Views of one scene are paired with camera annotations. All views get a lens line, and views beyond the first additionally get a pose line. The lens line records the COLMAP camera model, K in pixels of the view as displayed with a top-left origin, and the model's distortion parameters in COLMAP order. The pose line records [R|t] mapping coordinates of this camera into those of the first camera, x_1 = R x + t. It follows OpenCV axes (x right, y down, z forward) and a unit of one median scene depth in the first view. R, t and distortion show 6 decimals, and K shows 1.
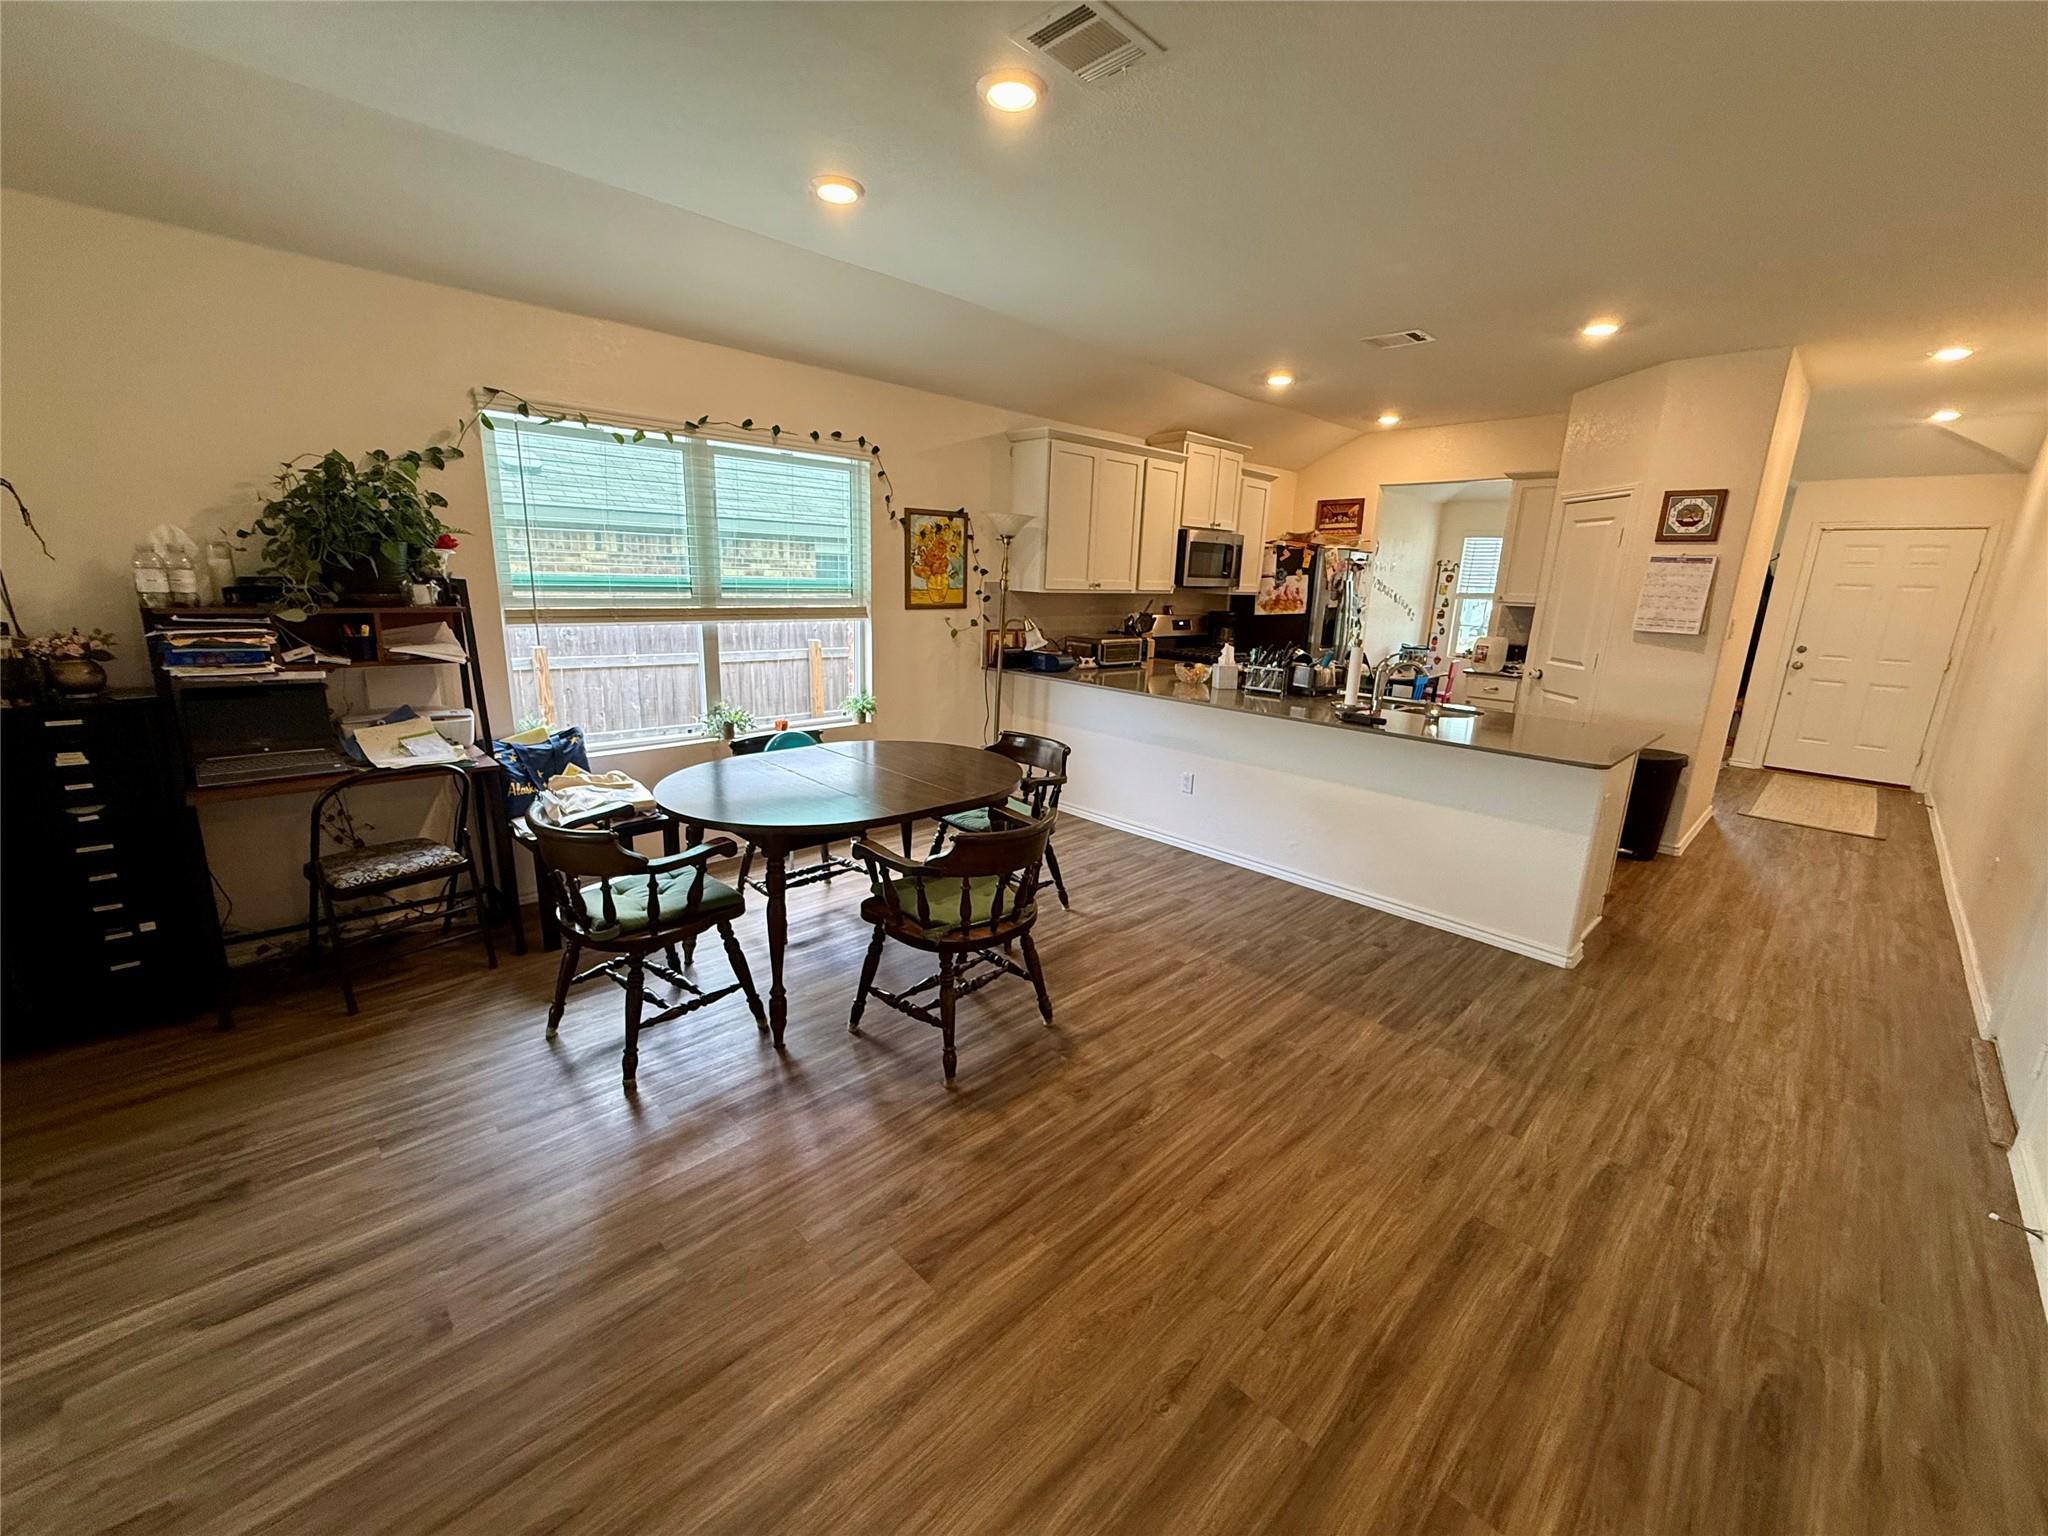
lens RADIAL K [[818.6, 0, 1019.2], [0, 818.6, 768.4], [0, 0, 1]] dist [-0.000857, 0.000290]
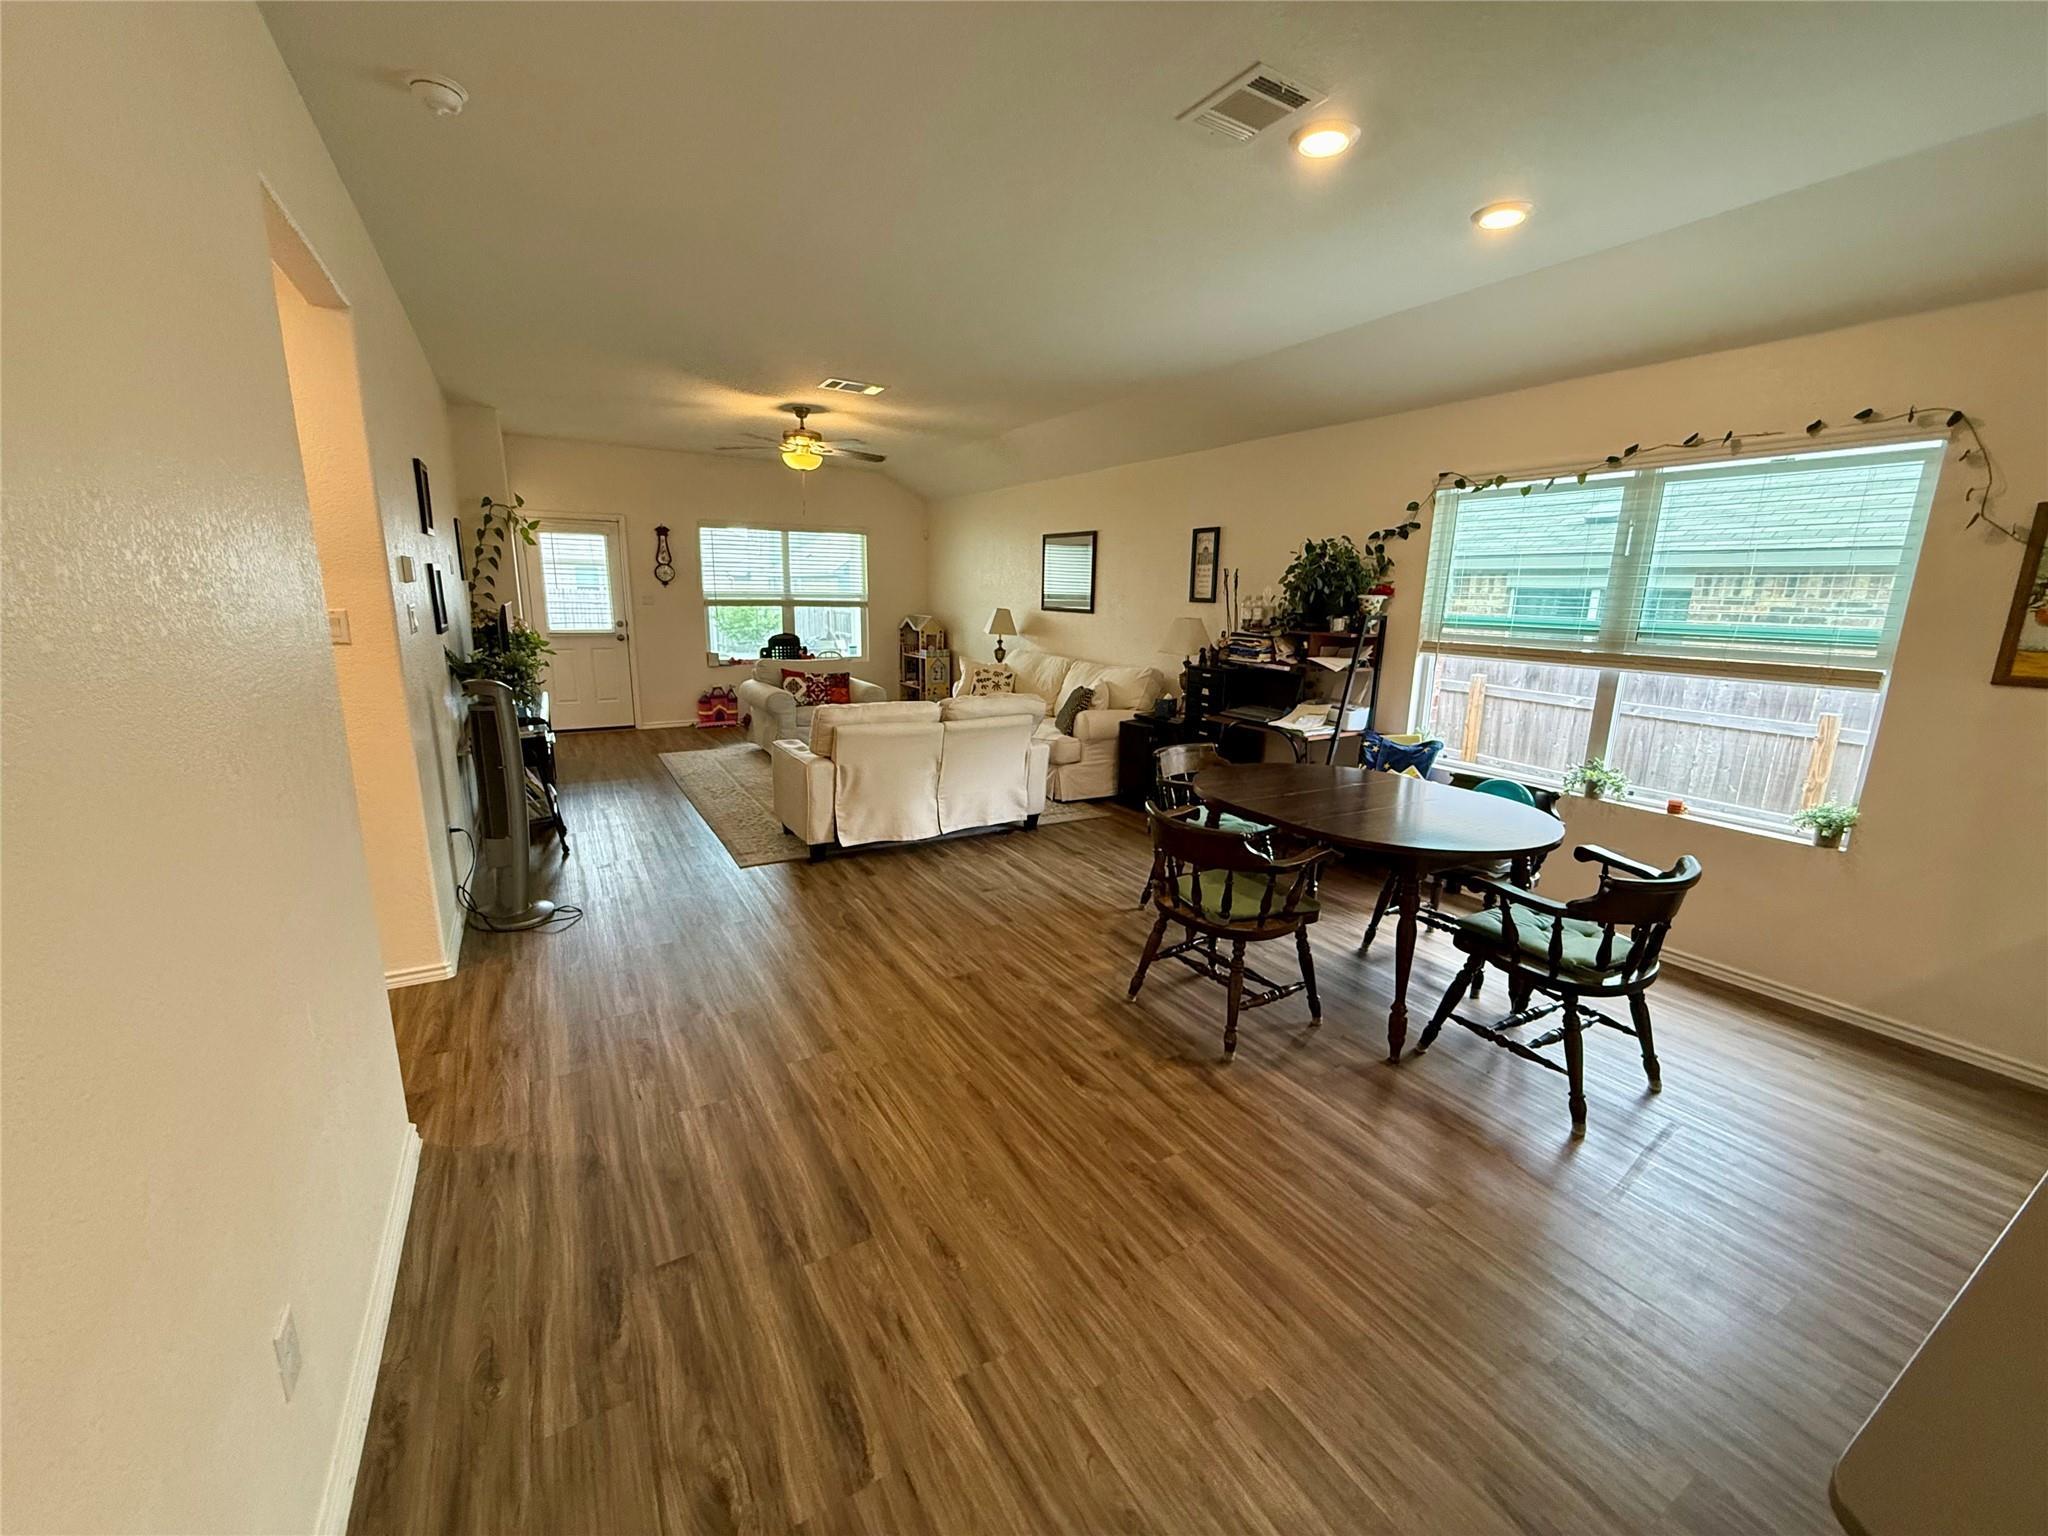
lens RADIAL K [[818.4, 0, 1017.5], [0, 818.4, 769.1], [0, 0, 1]] dist [-0.000990, -0.000015]
pose [[-0.242058, 0.171608, -0.954965, 0.782782], [-0.253403, 0.938893, 0.232951, -0.139609], [0.936587, 0.298378, -0.183781, 0.684038]]
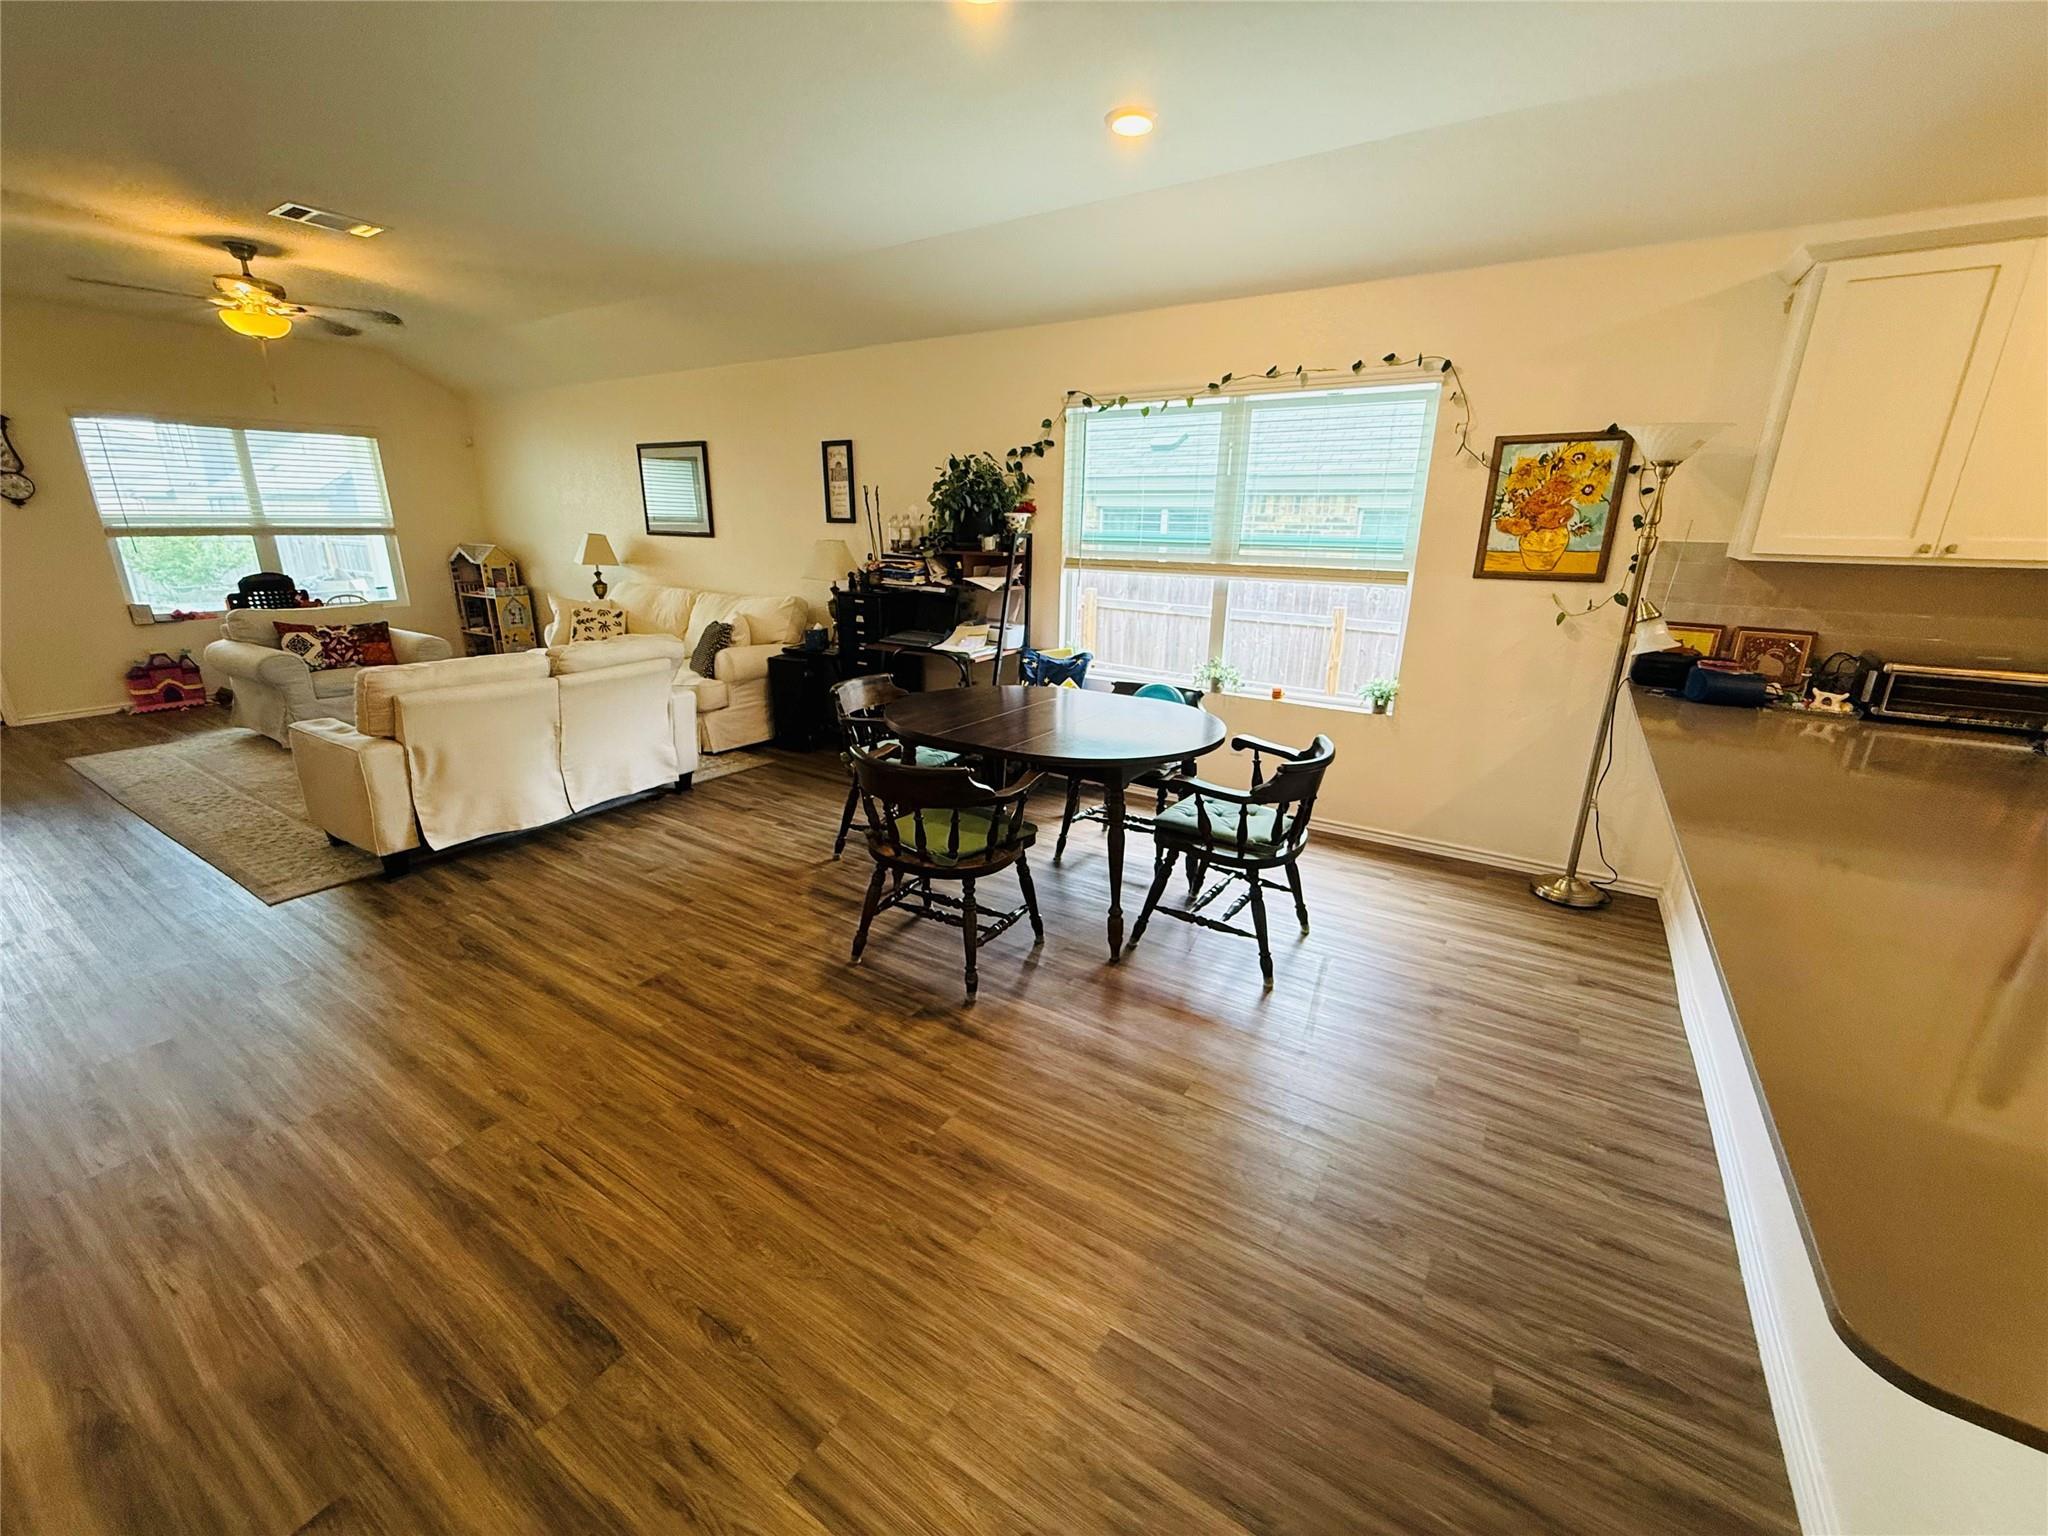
lens RADIAL K [[818.6, 0, 1019.2], [0, 818.6, 768.4], [0, 0, 1]] dist [-0.000857, 0.000290]
pose [[0.222352, 0.254910, -0.941053, 0.703642], [-0.234370, 0.950888, 0.202197, -0.115657], [0.946377, 0.175595, 0.271175, 0.609341]]
